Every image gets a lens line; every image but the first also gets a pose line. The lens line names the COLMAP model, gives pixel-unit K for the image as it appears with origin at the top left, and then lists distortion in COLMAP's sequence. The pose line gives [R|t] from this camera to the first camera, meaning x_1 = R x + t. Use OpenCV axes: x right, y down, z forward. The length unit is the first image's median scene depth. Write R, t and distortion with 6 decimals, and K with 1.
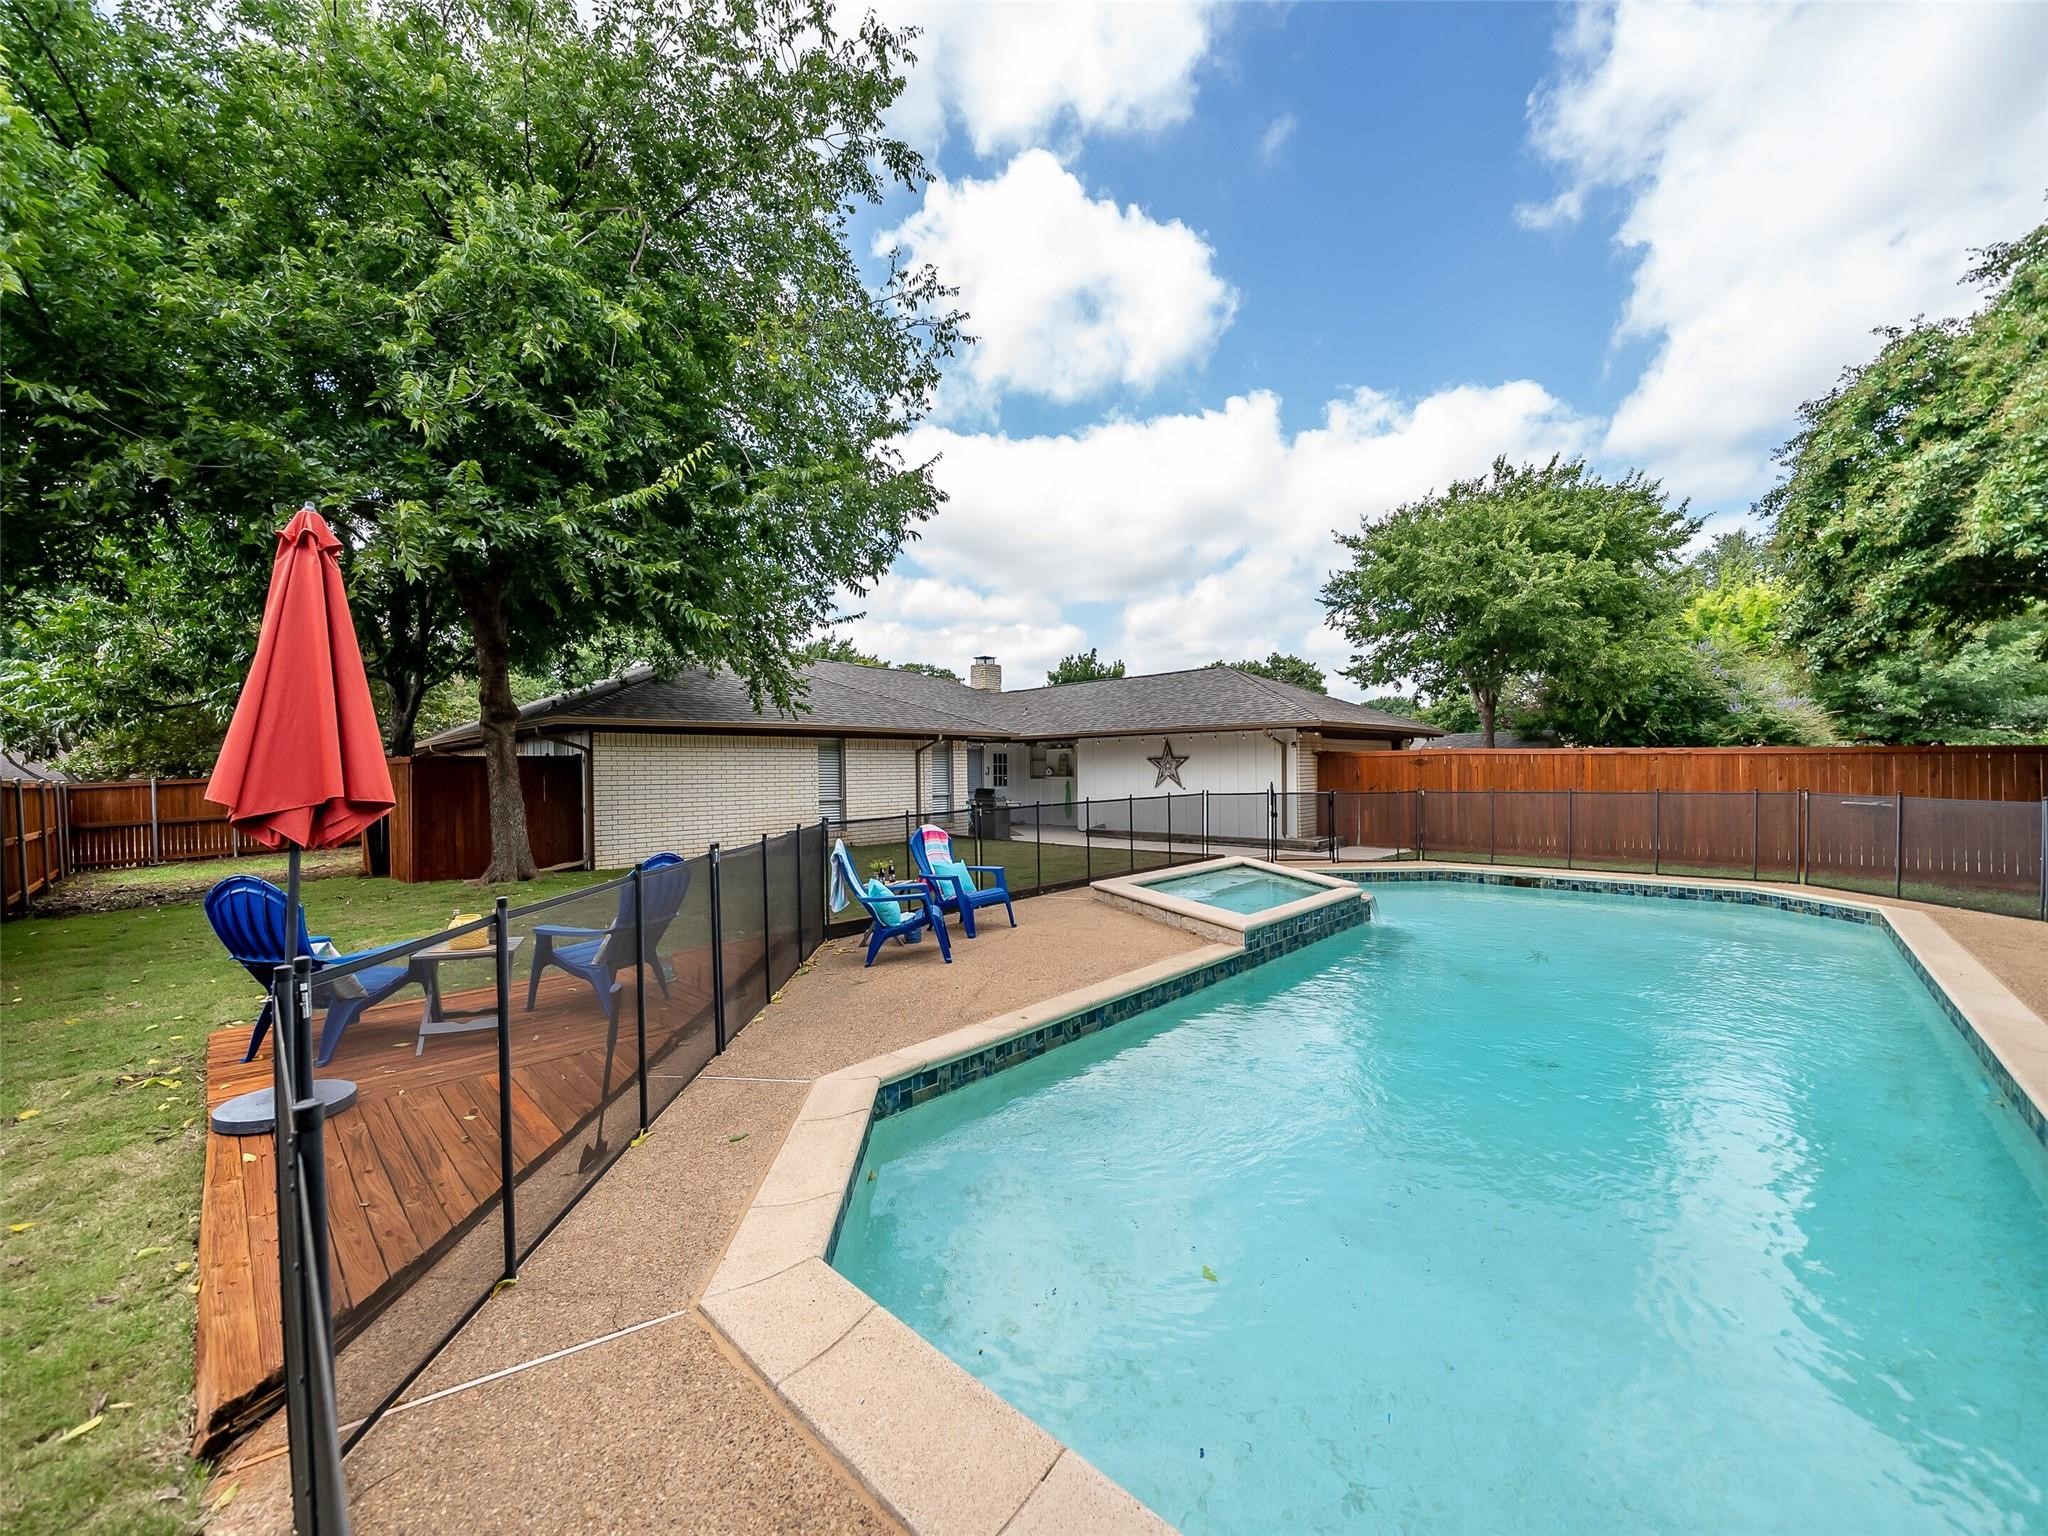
lens RADIAL K [[804.2, 0, 1021.1], [0, 804.2, 774.6], [0, 0, 1]] dist [-0.007867, 0.000067]
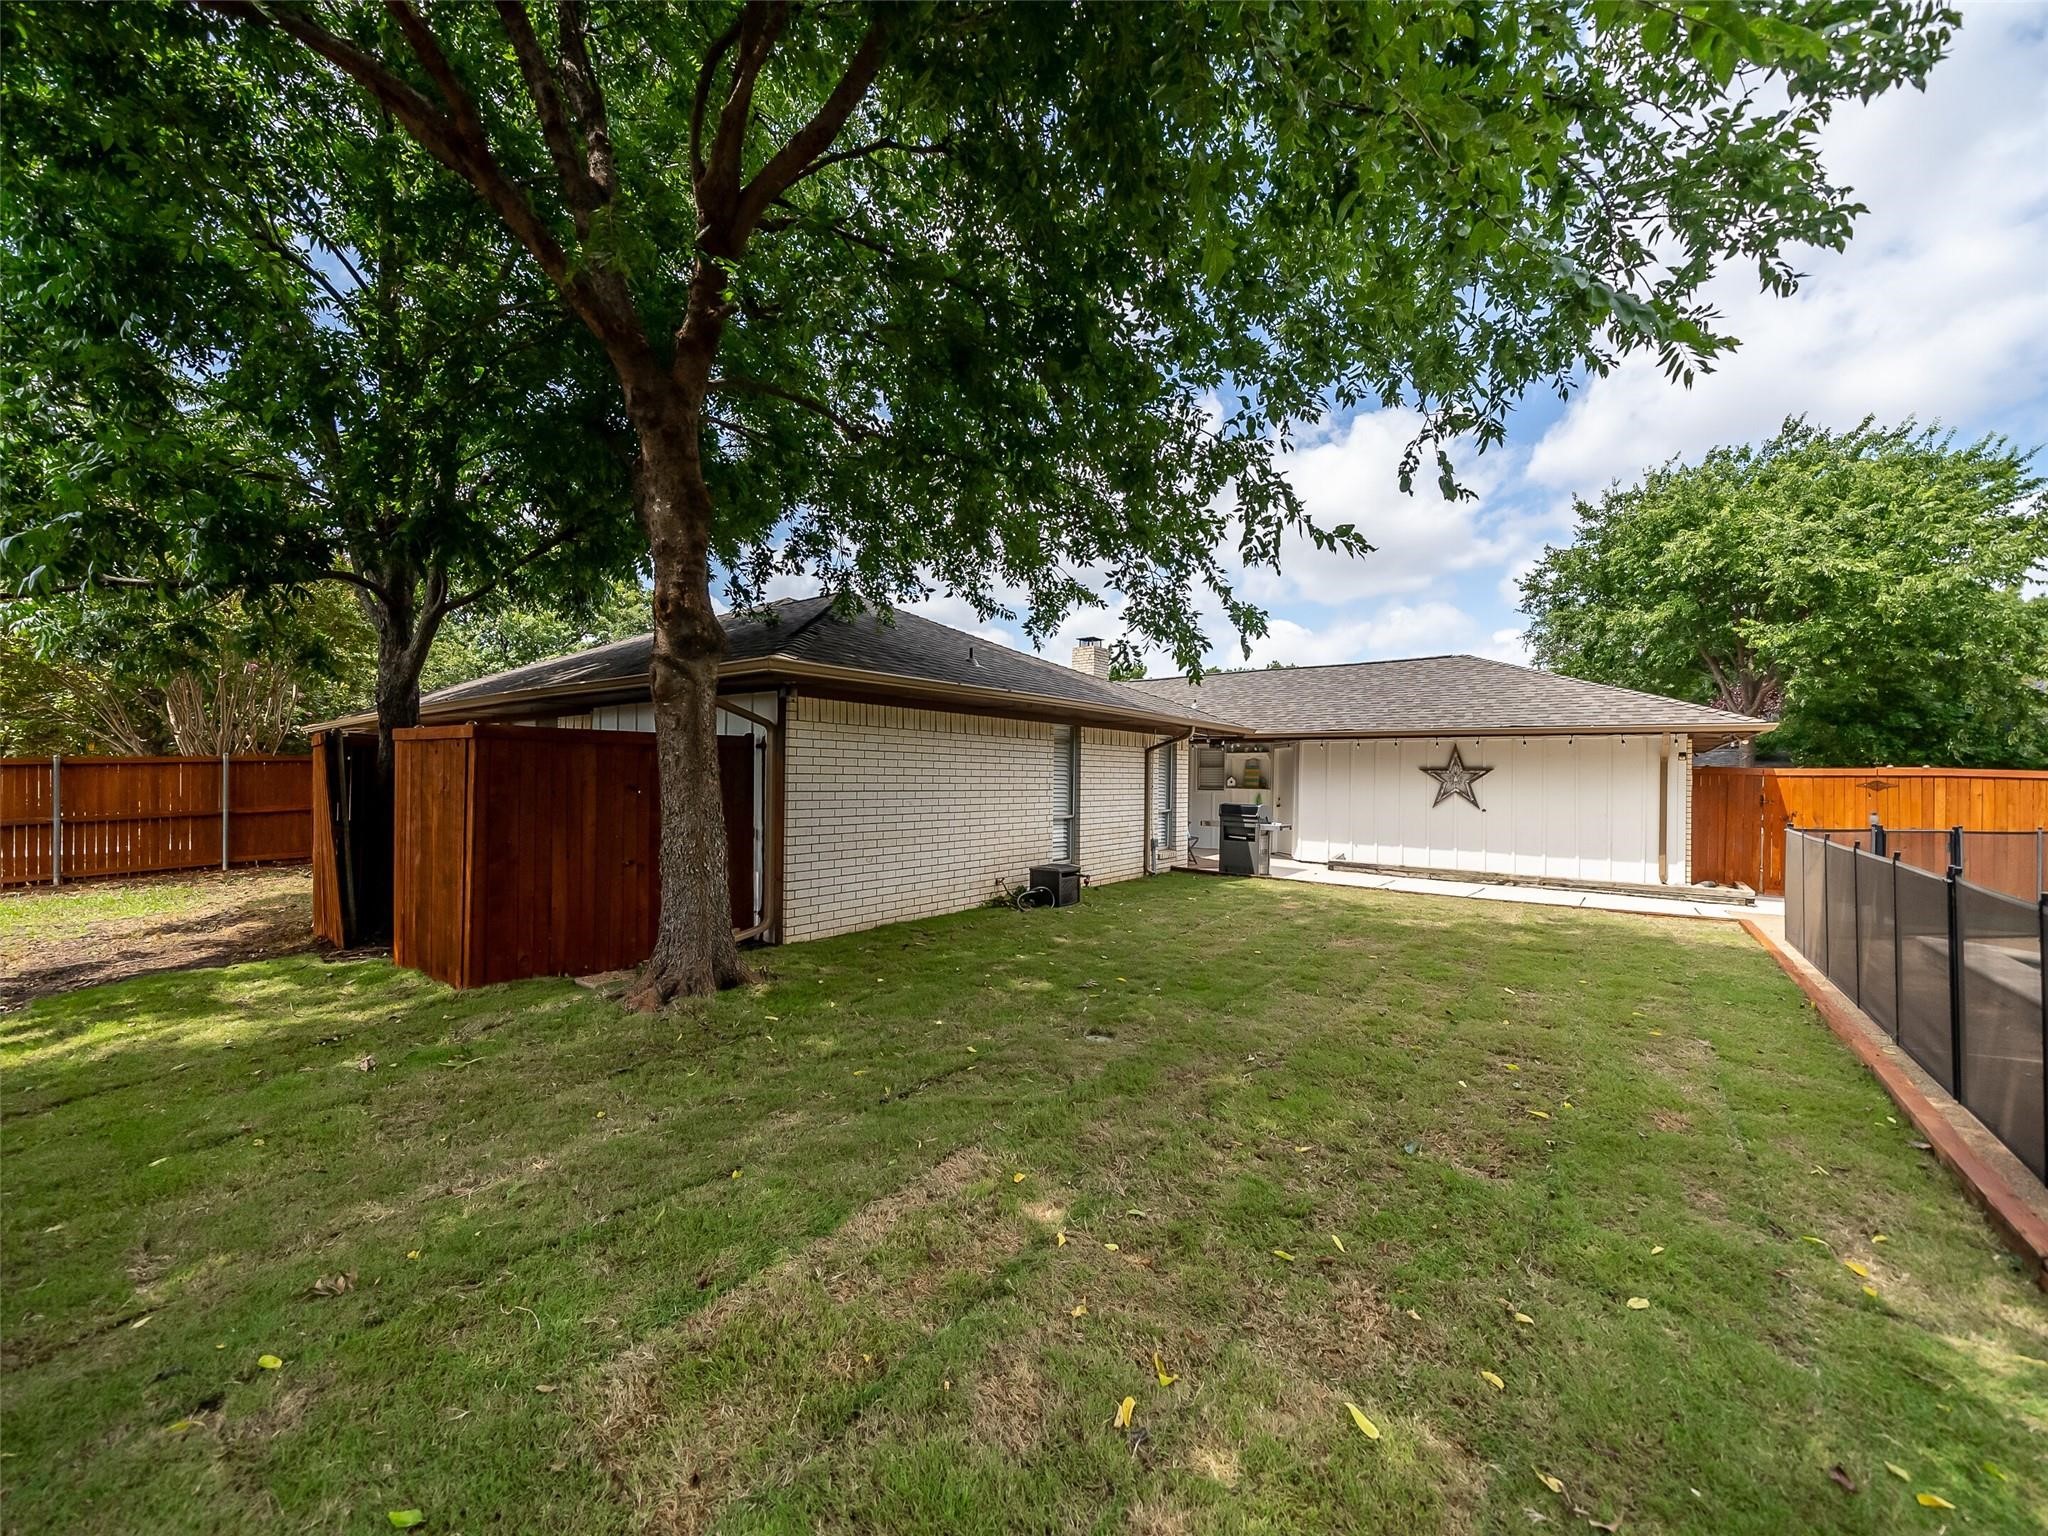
lens RADIAL K [[804.2, 0, 1021.1], [0, 804.2, 774.6], [0, 0, 1]] dist [-0.007867, 0.000067]
pose [[0.994081, 0.029653, 0.104514, -0.425369], [-0.029139, 0.999555, -0.006445, 0.001190], [-0.104658, 0.003362, 0.994503, 0.427385]]
